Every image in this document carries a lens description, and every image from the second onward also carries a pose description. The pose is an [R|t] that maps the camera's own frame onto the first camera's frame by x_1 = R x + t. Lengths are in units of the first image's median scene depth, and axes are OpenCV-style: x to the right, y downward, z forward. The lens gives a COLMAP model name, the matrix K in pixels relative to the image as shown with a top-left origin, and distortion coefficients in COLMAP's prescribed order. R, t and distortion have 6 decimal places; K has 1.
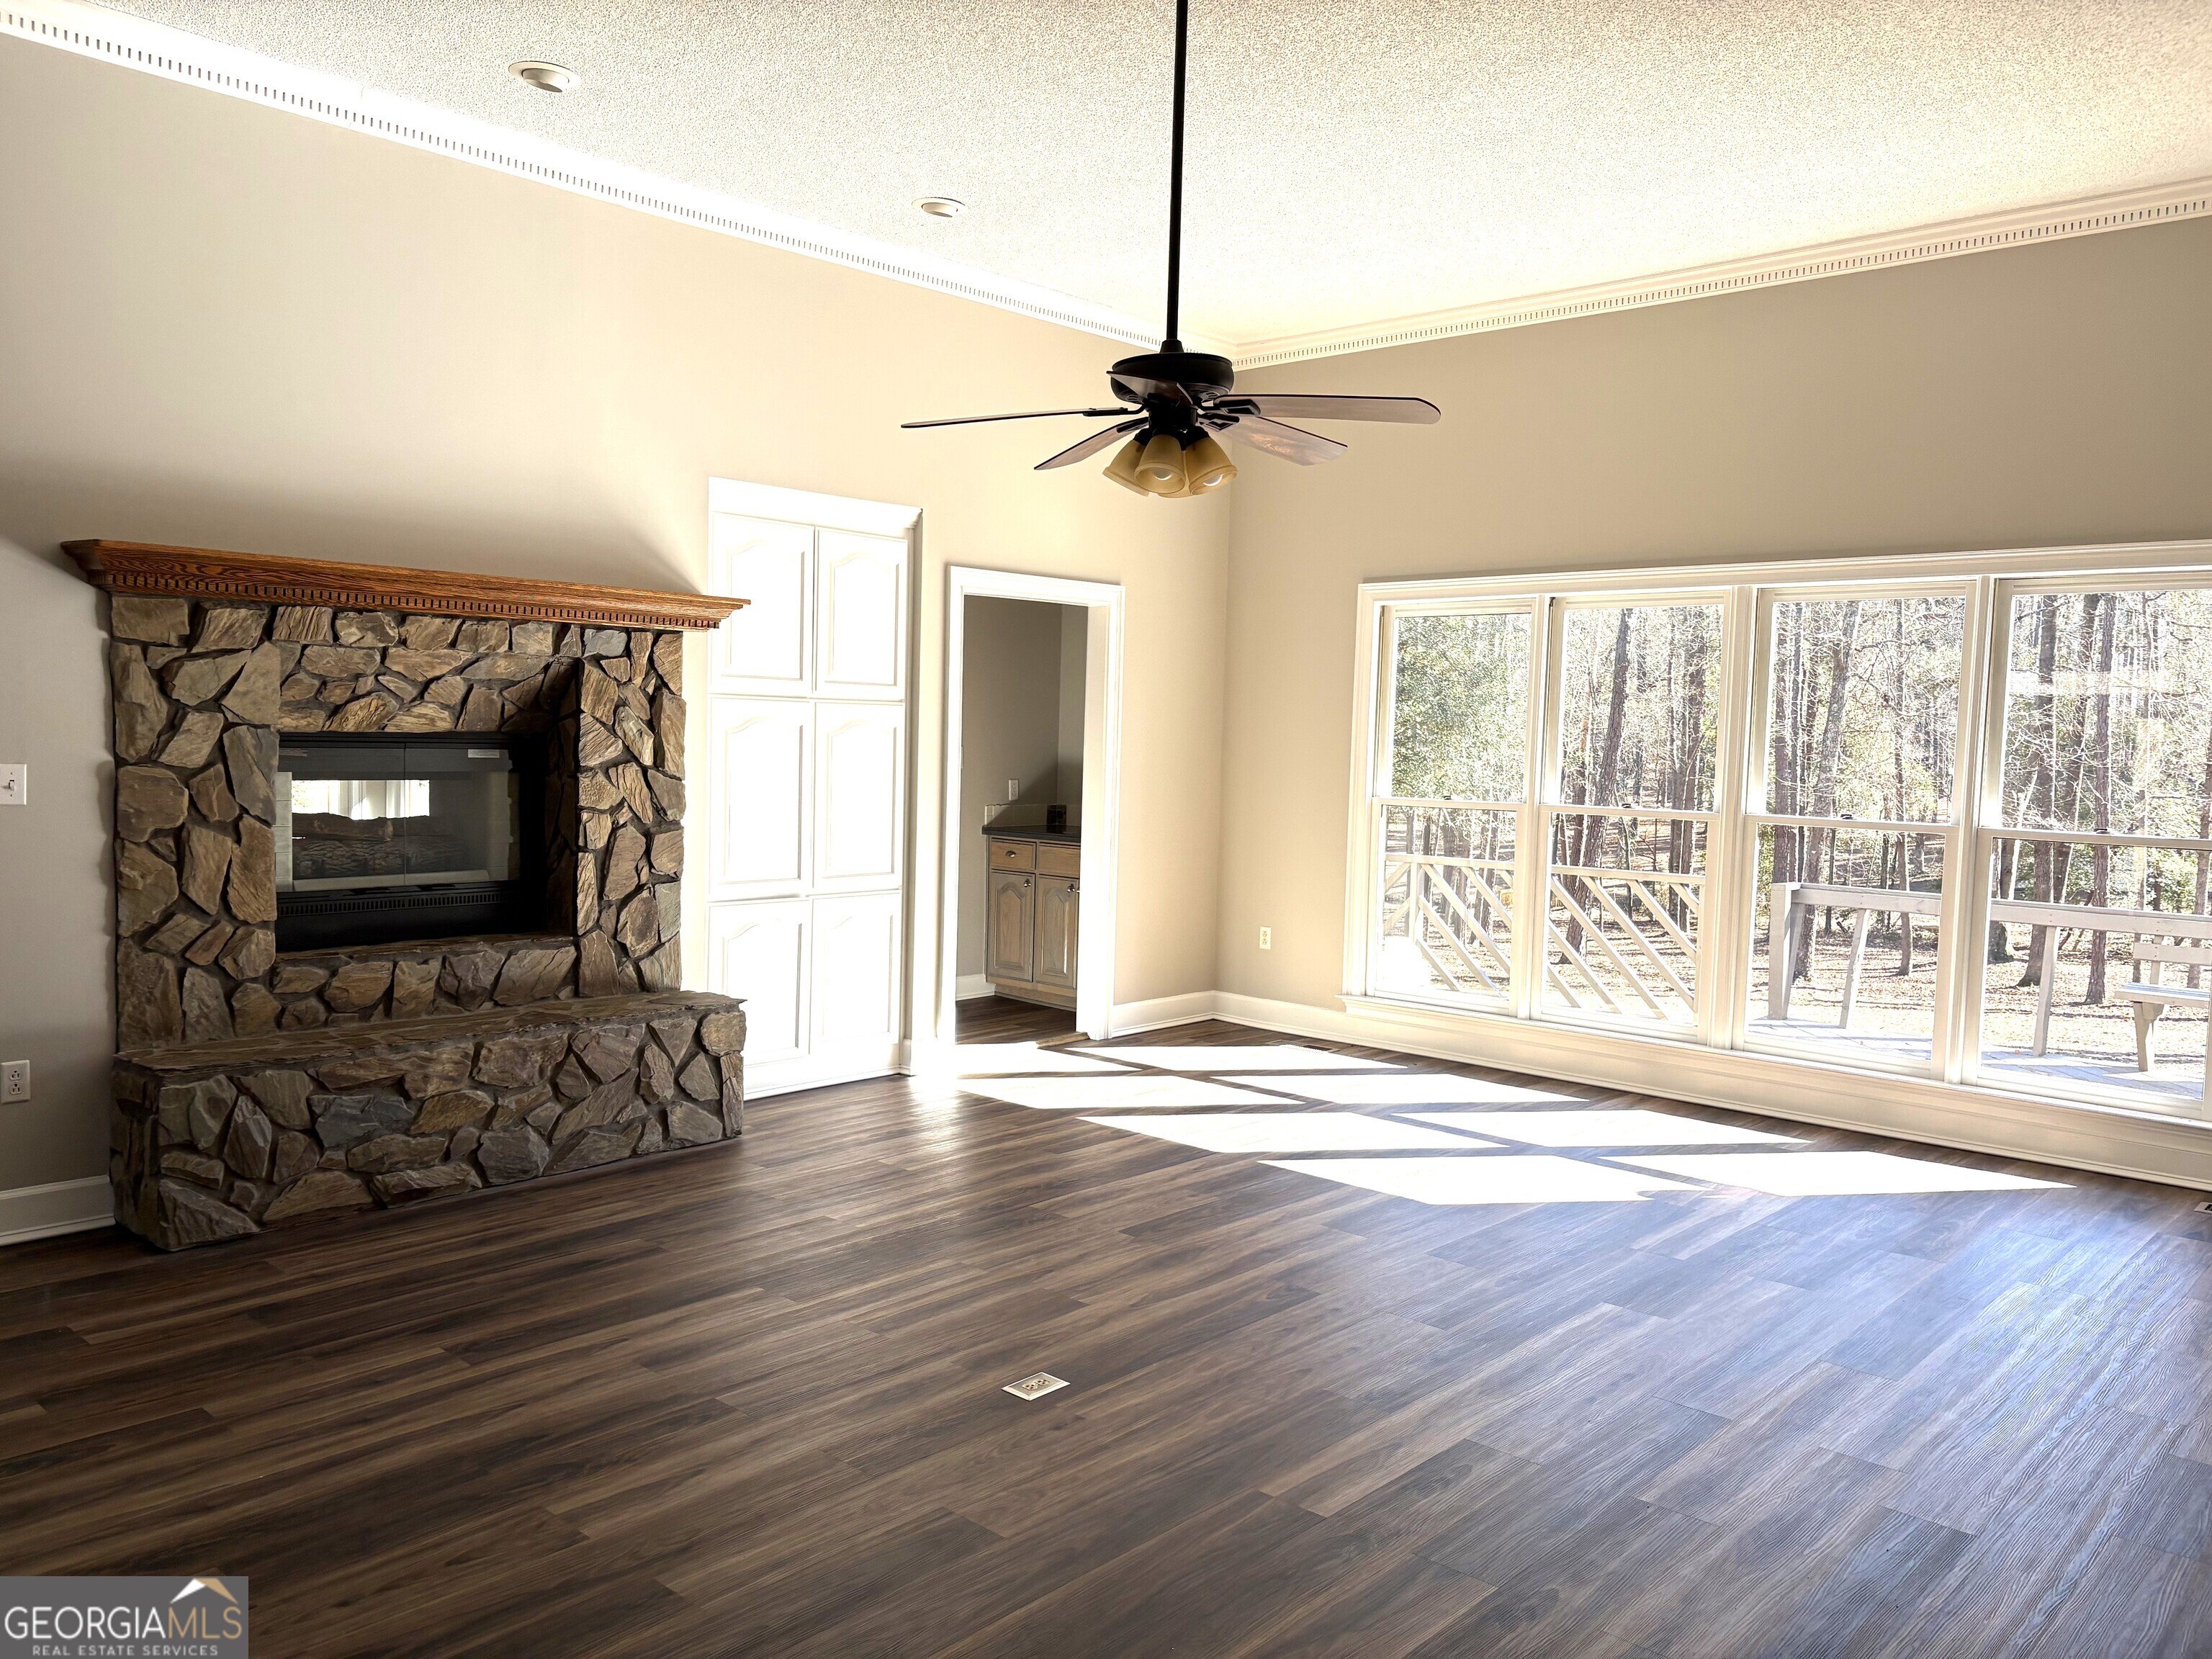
lens RADIAL K [[1706.0, 0, 1111.0], [0, 1706.0, 824.6], [0, 0, 1]] dist [0.055038, -0.034549]
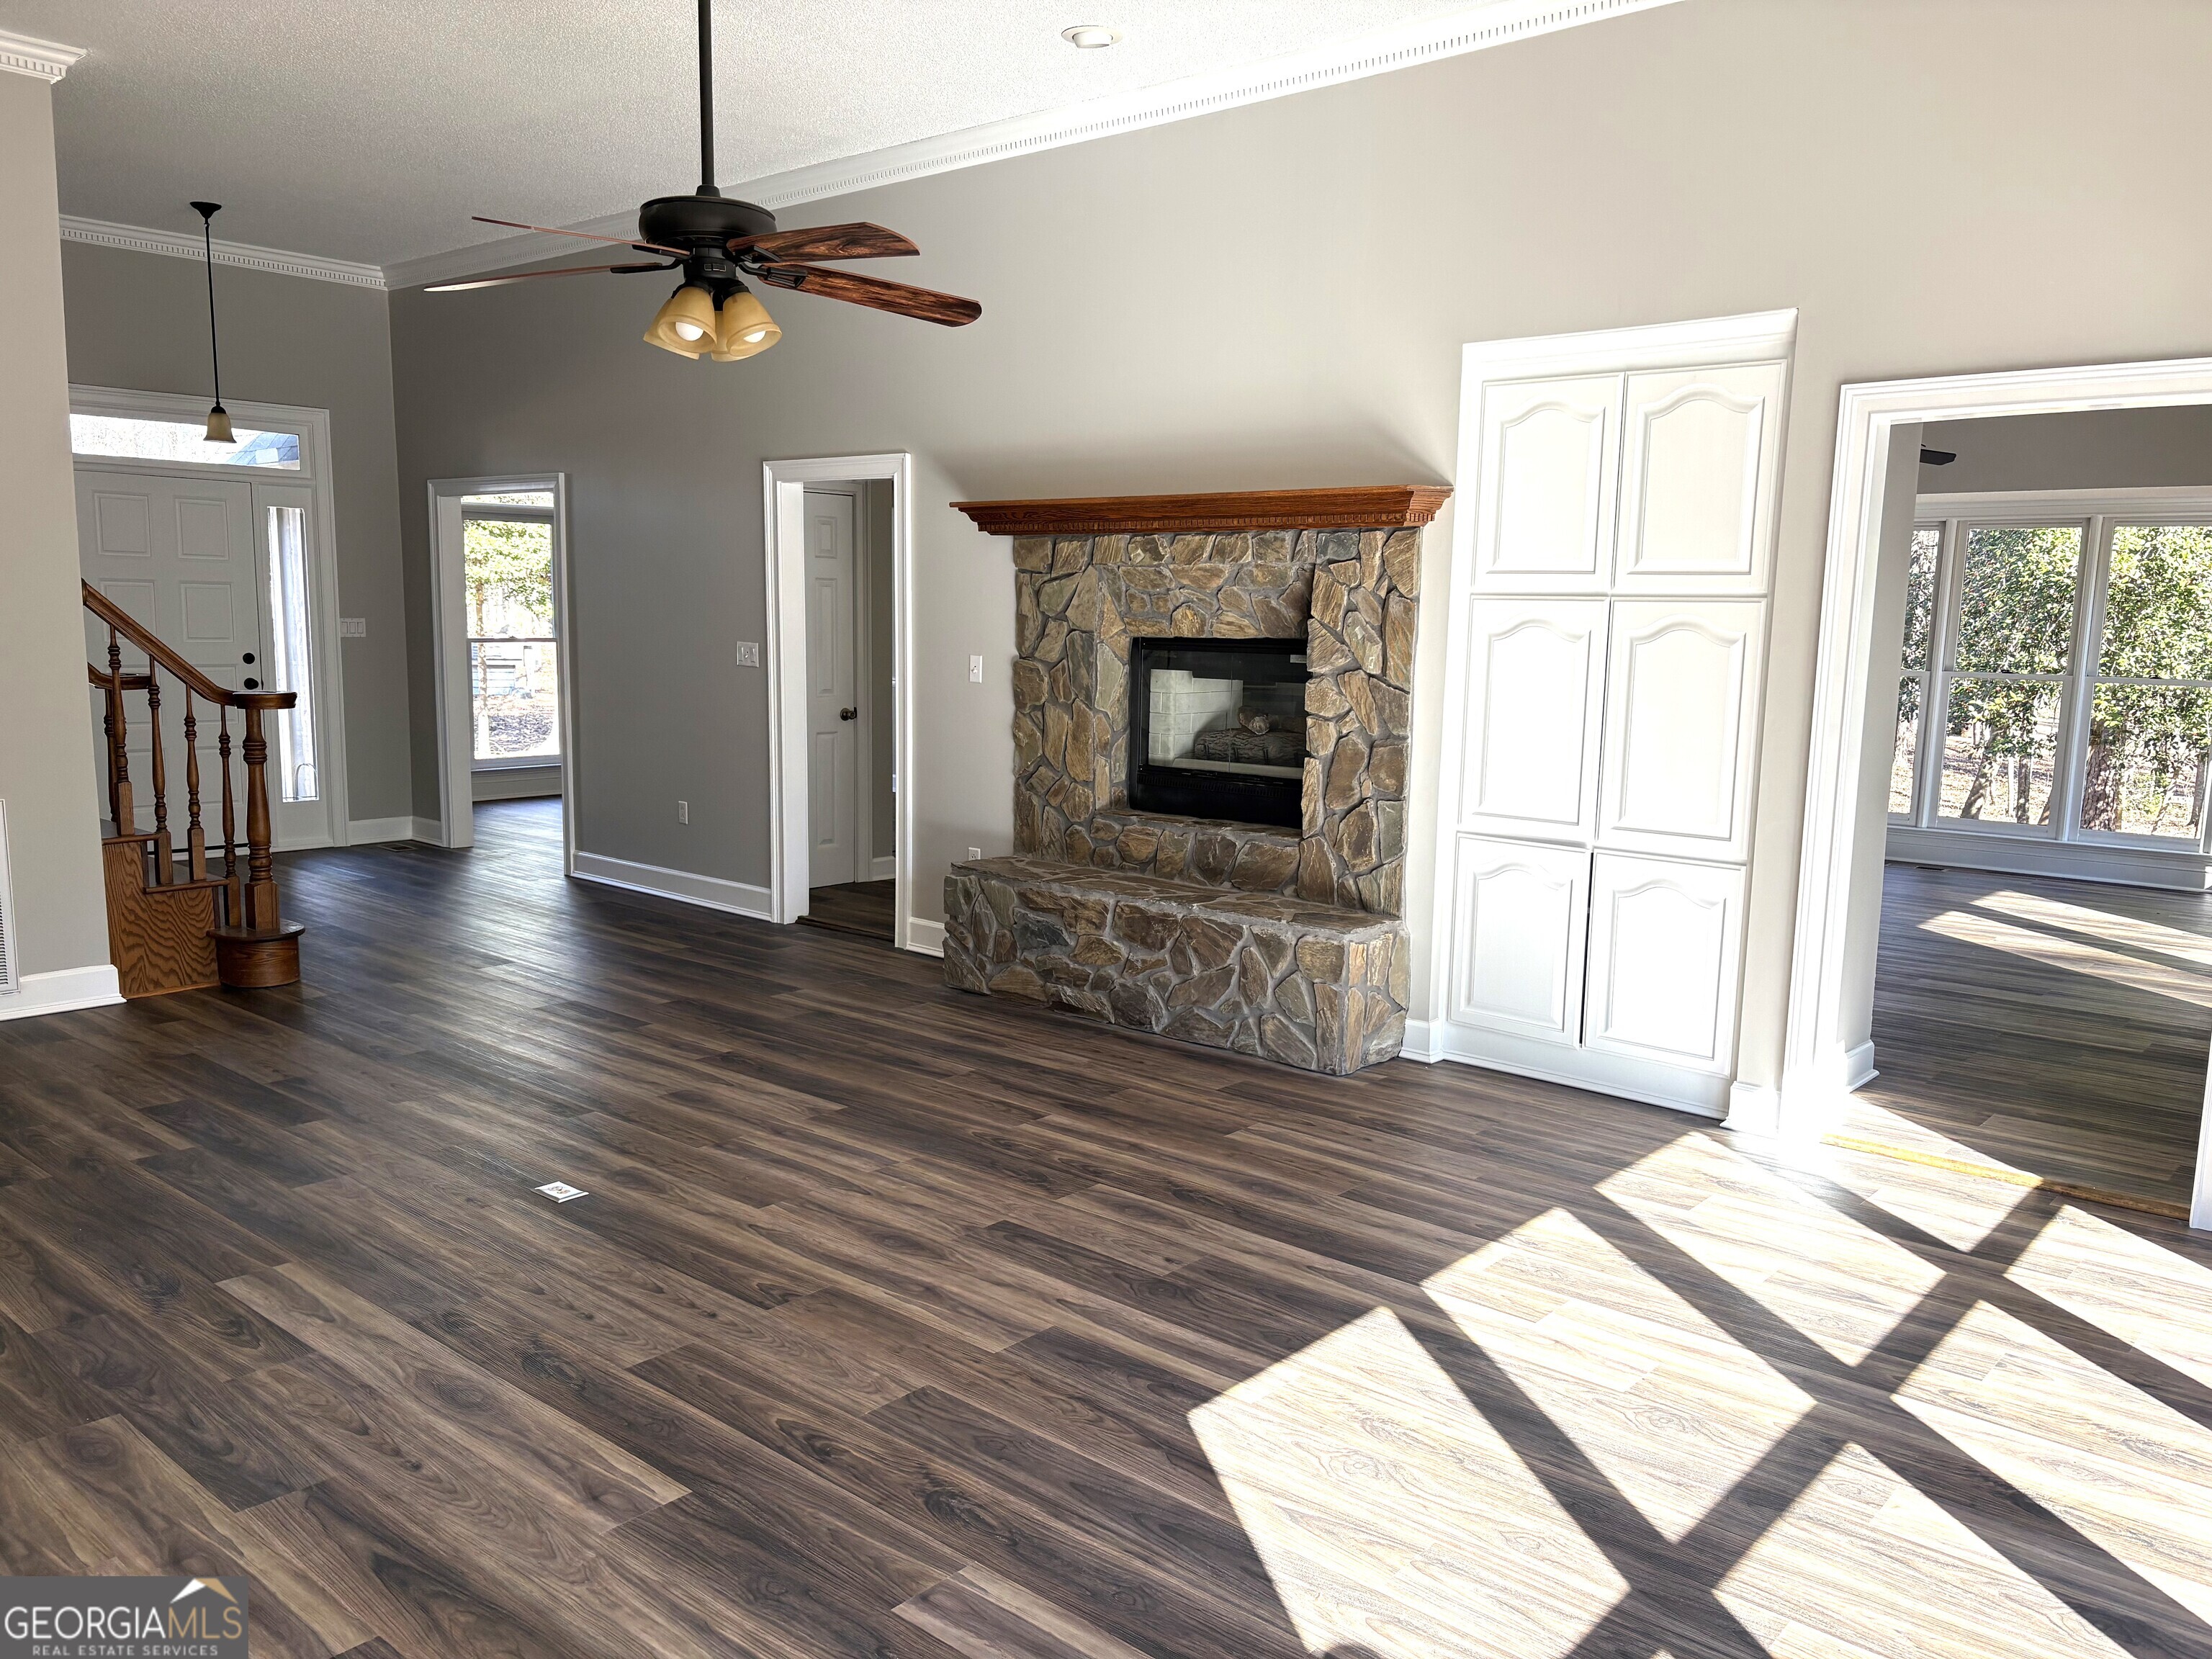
lens RADIAL K [[1706.0, 0, 1097.3], [0, 1706.0, 842.3], [0, 0, 1]] dist [0.055038, -0.034549]
pose [[-0.006848, 0.117381, -0.993063, 0.701154], [-0.069119, 0.990656, 0.117573, -0.044168], [0.997585, 0.069445, 0.001329, 0.874960]]
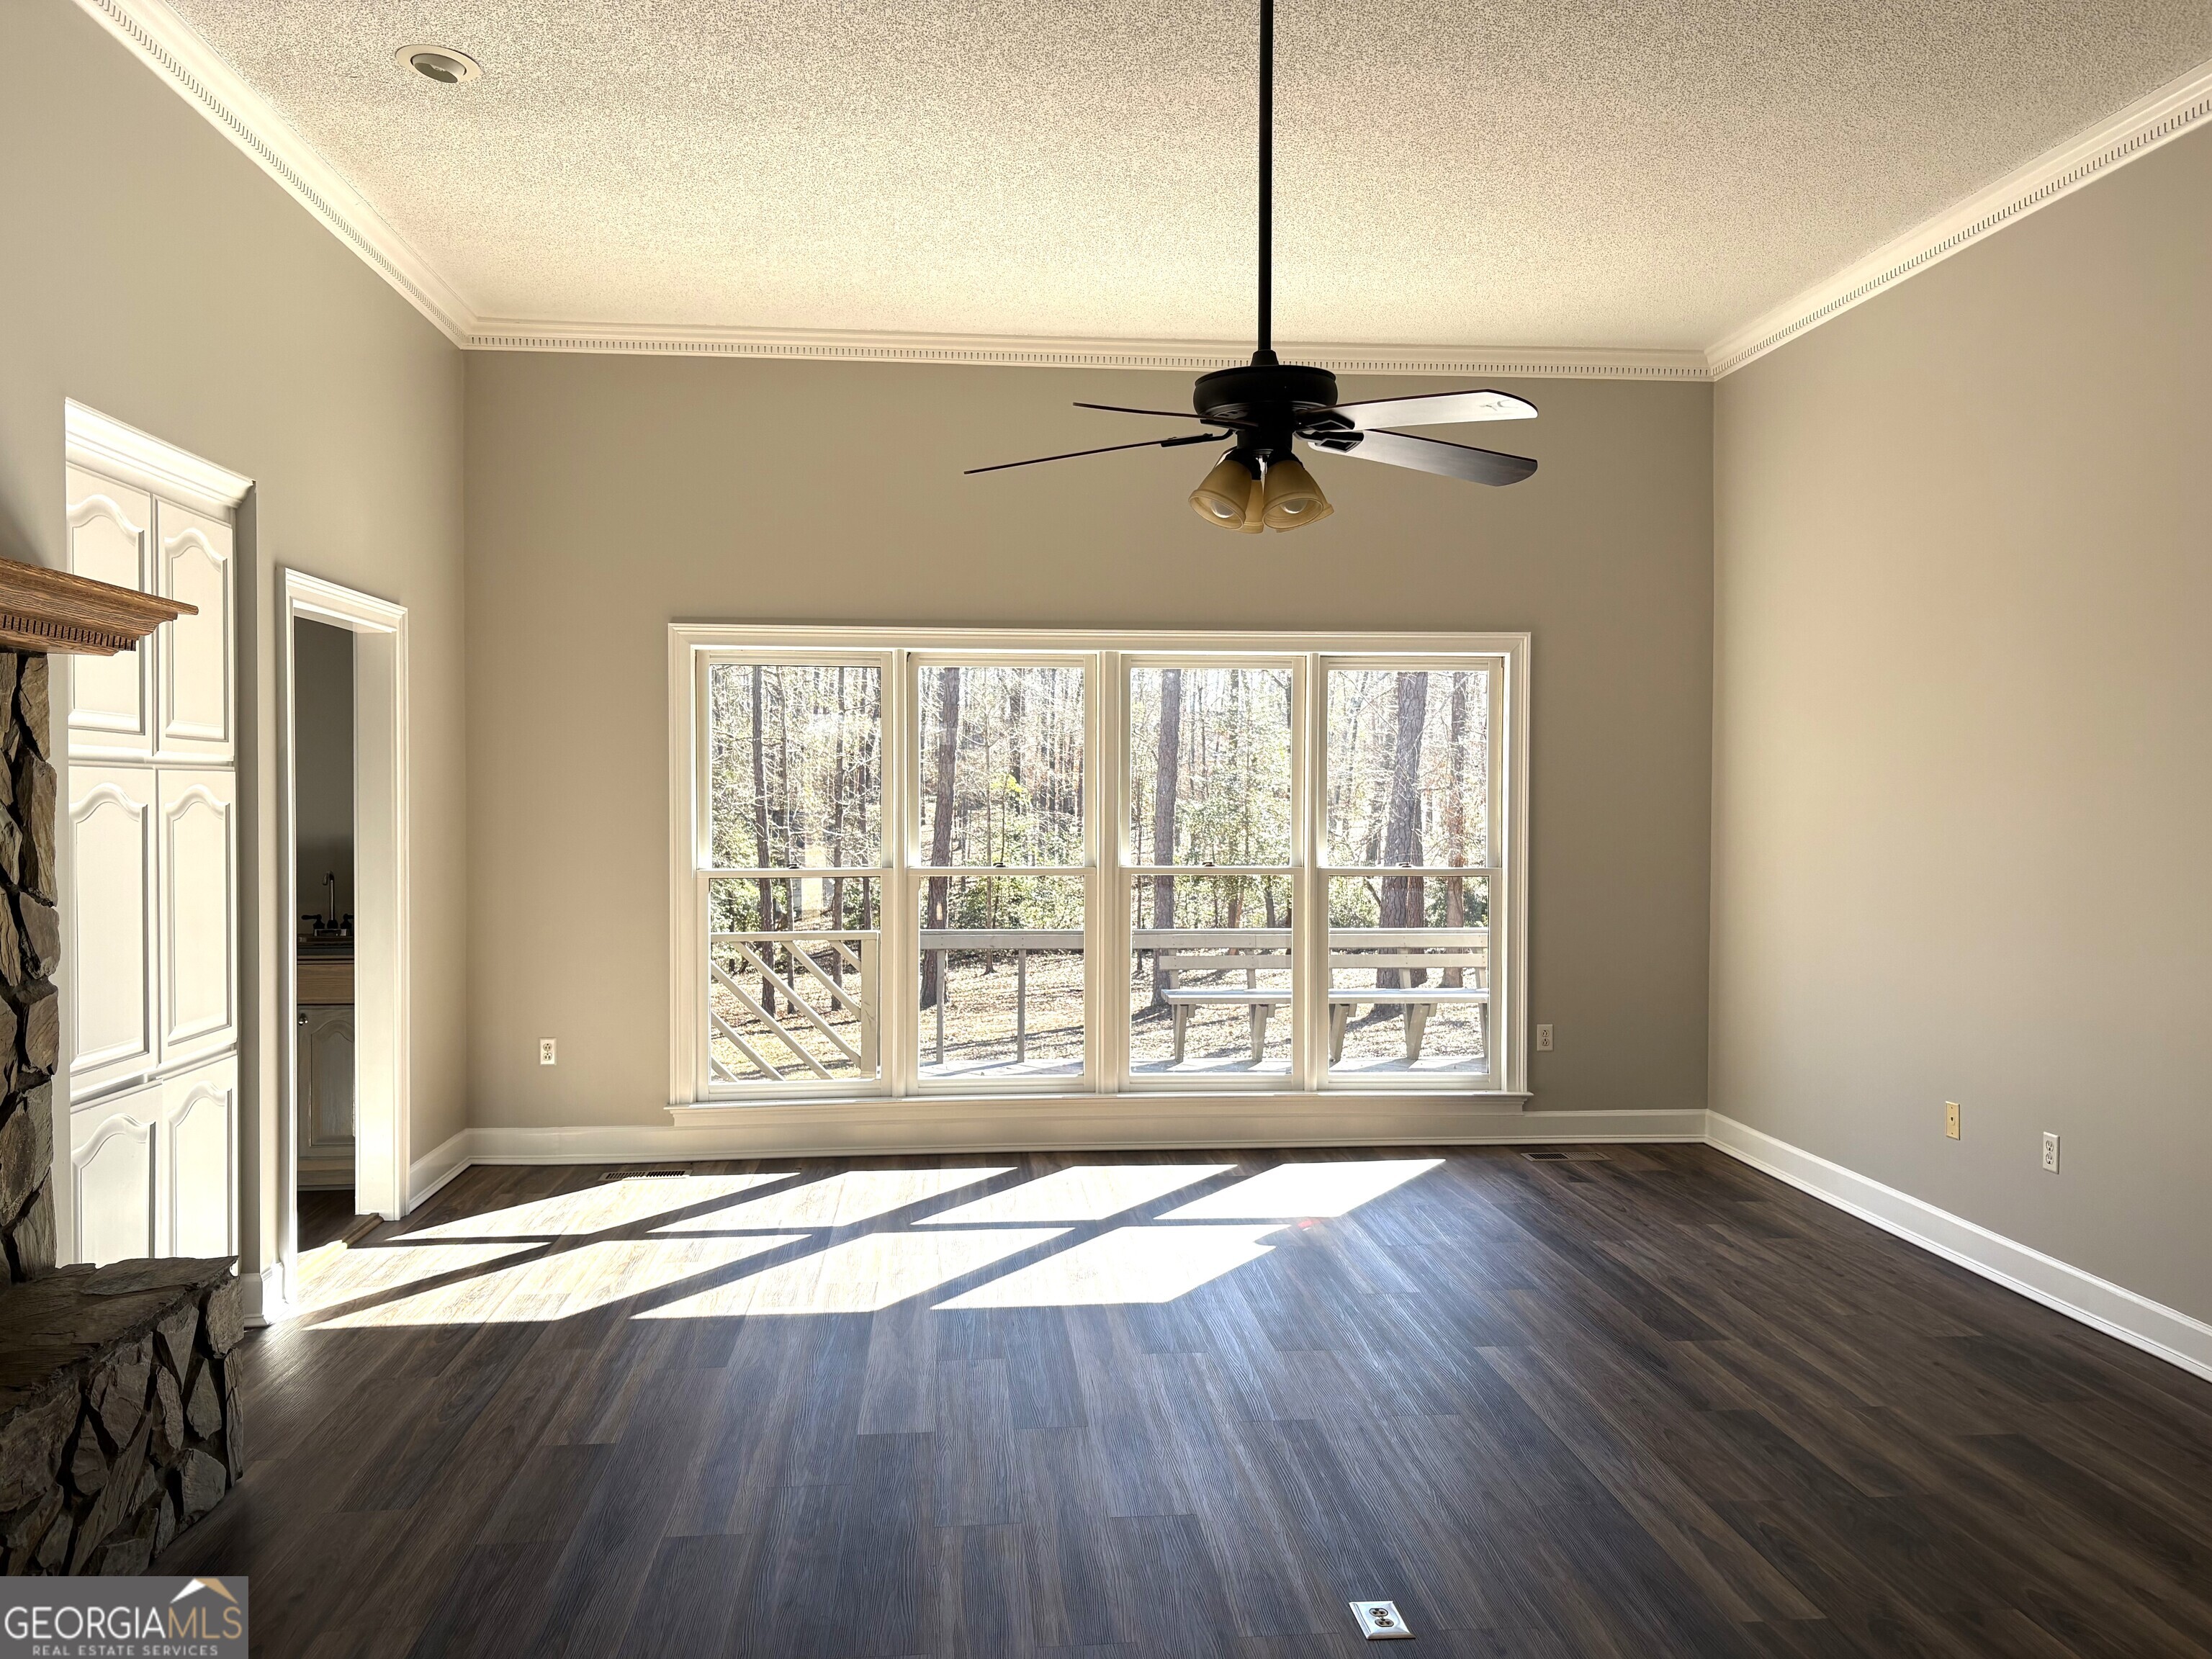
lens RADIAL K [[1706.0, 0, 1167.5], [0, 1706.0, 807.6], [0, 0, 1]] dist [0.055038, -0.034549]
pose [[0.665442, -0.028676, 0.745899, -0.457866], [0.056862, 0.998306, -0.012349, -0.032079], [-0.744281, 0.050631, 0.665945, 0.335468]]
